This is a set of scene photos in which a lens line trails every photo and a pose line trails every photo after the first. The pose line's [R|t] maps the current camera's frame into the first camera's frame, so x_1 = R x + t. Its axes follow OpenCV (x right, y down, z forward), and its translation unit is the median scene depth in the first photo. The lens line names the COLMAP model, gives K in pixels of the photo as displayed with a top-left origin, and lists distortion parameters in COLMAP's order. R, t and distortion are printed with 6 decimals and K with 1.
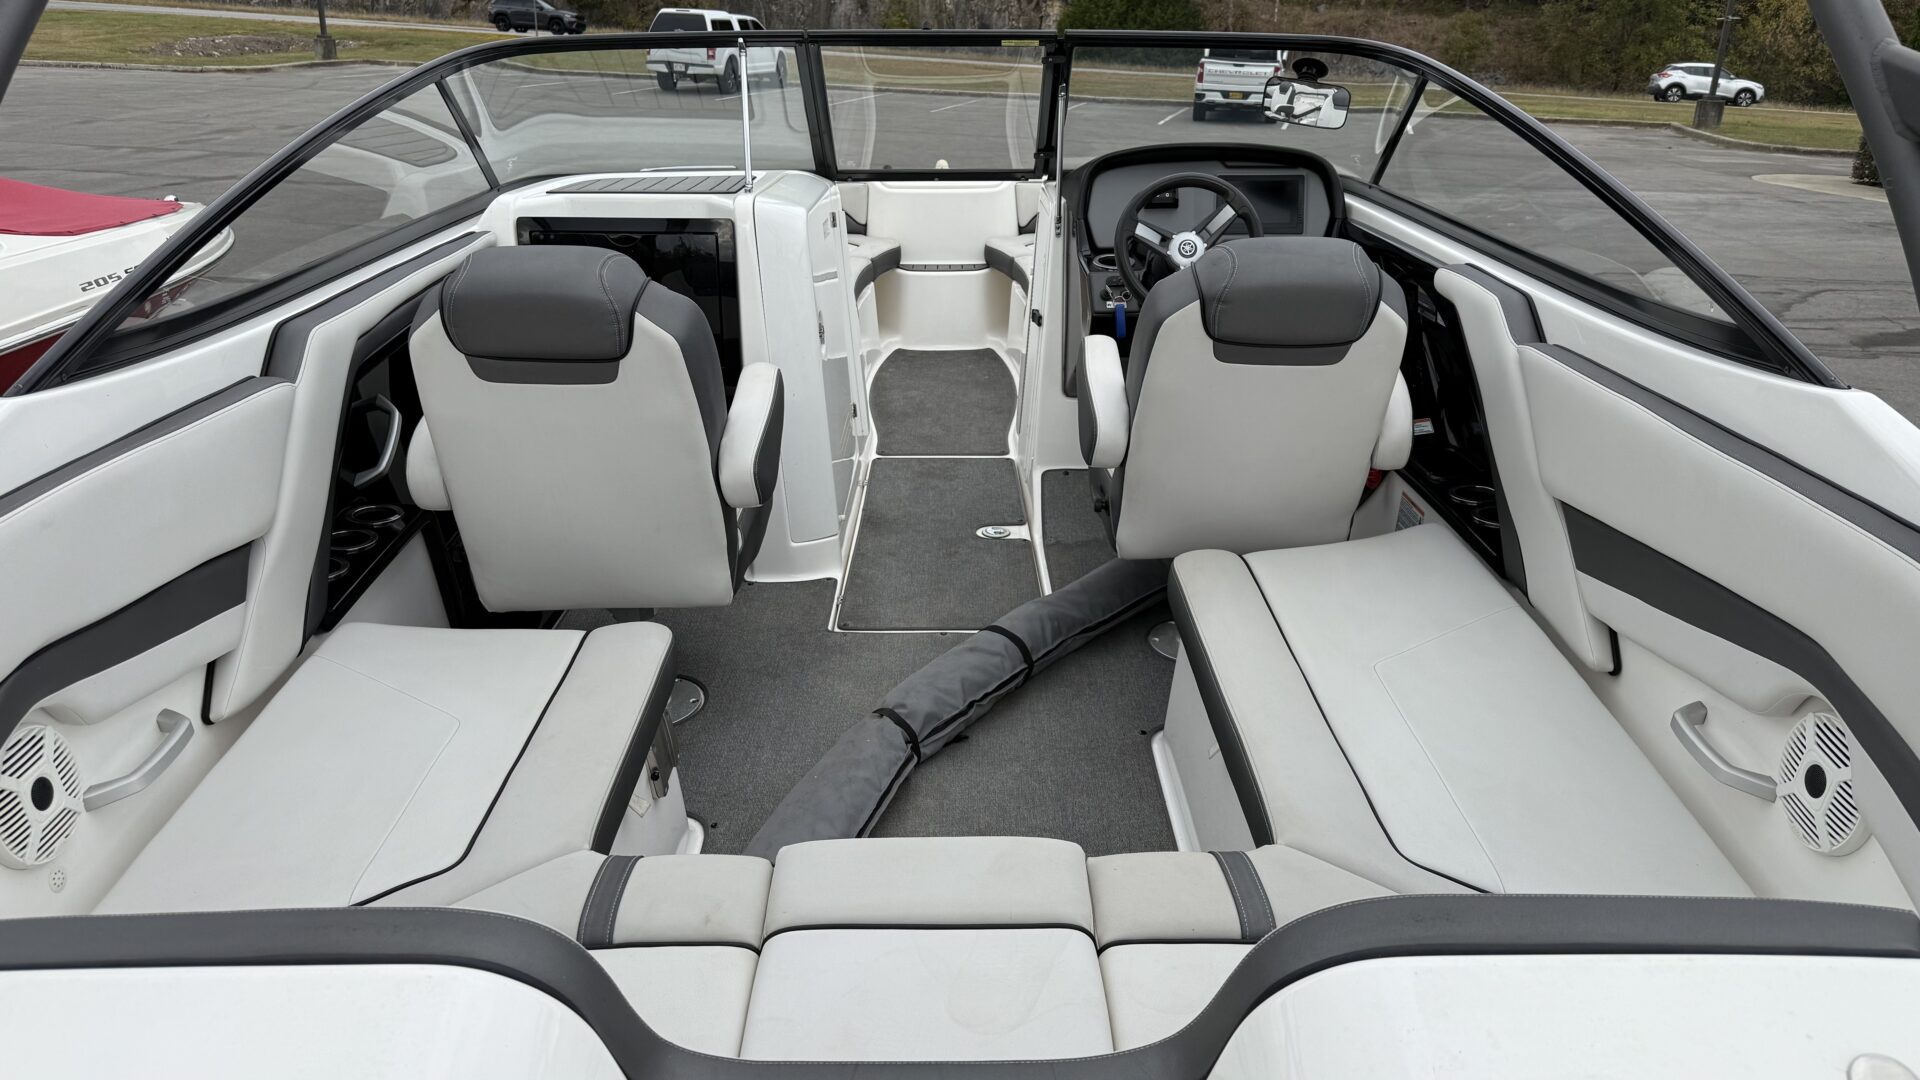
lens RADIAL K [[1362.2, 0, 956.9], [0, 1362.2, 548.0], [0, 0, 1]] dist [0.036298, -0.045279]
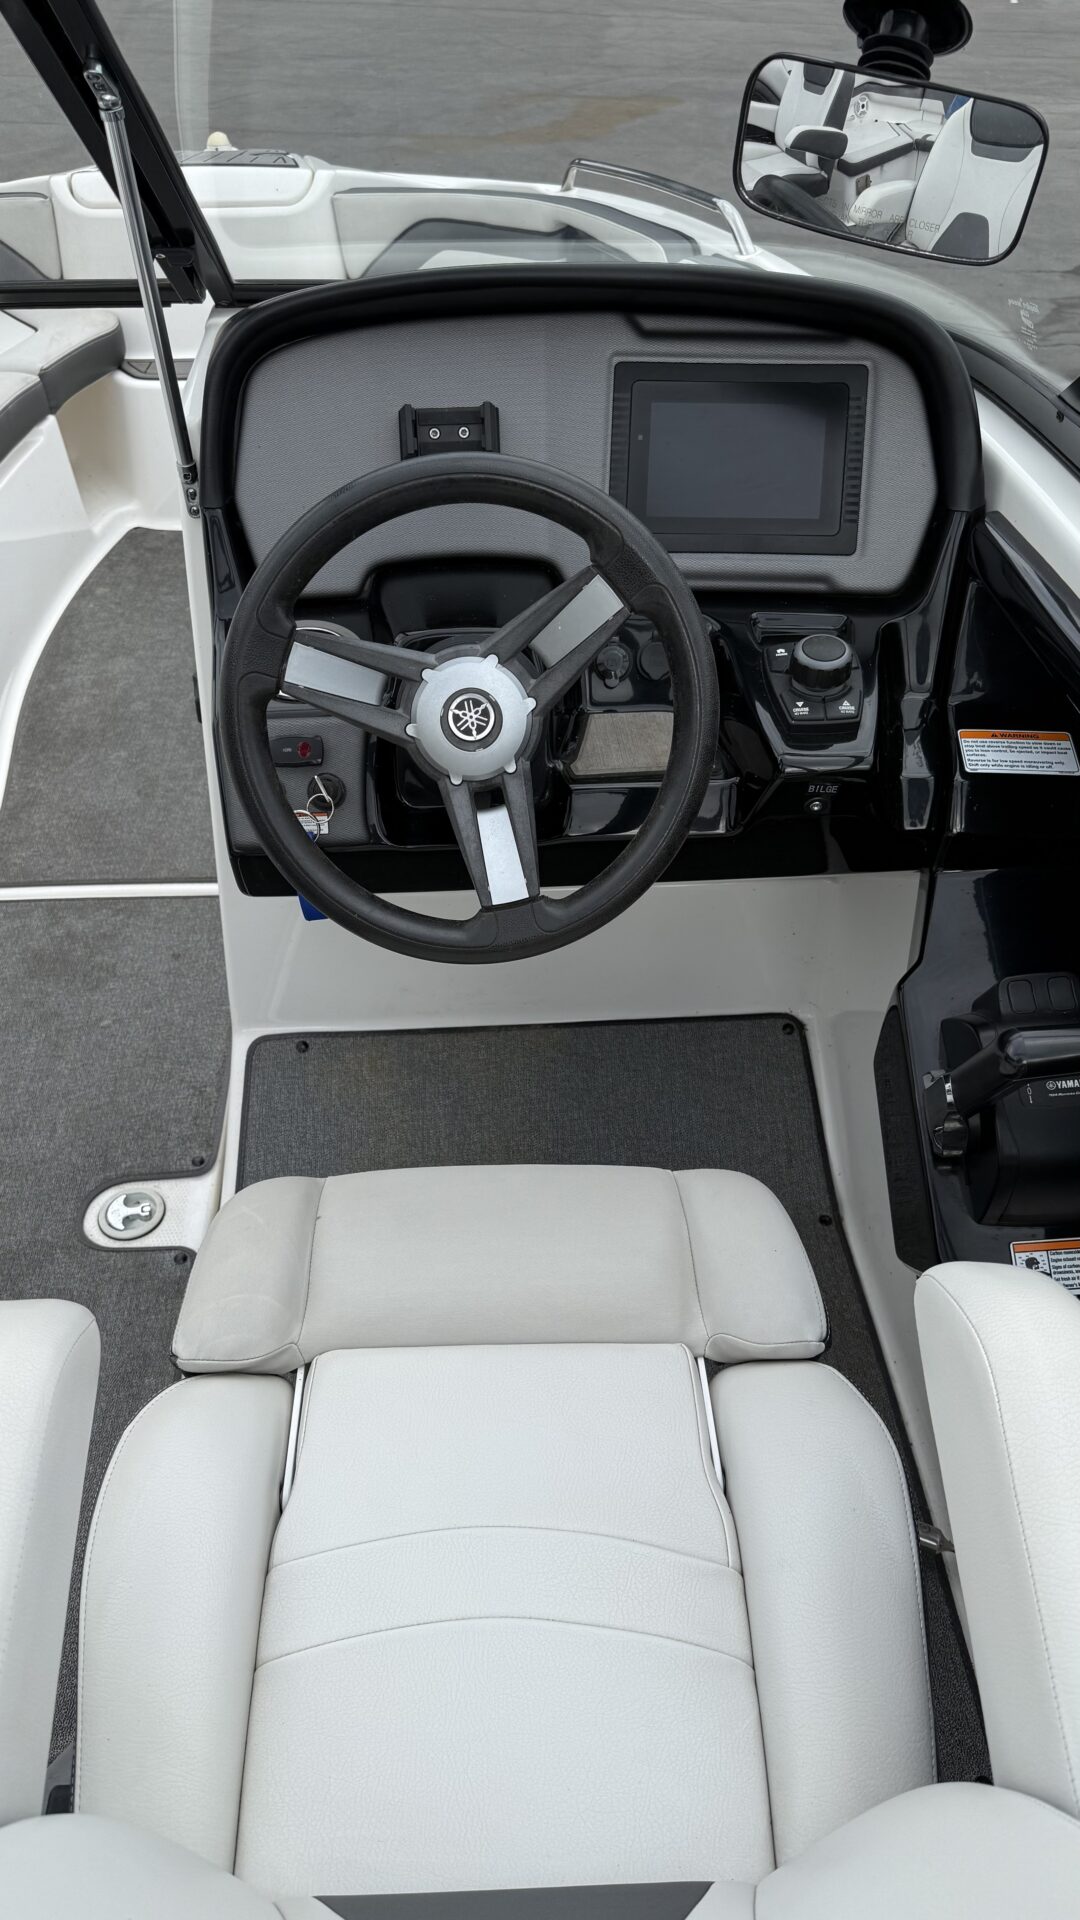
lens RADIAL K [[1362.2, 0, 544.9], [0, 1362.2, 944.5], [0, 0, 1]] dist [0.036298, -0.045279]
pose [[0.998978, -0.030927, 0.032974, 0.145540], [0.019184, 0.950460, 0.310255, -0.222295], [-0.040936, -0.309305, 0.950081, 0.583791]]
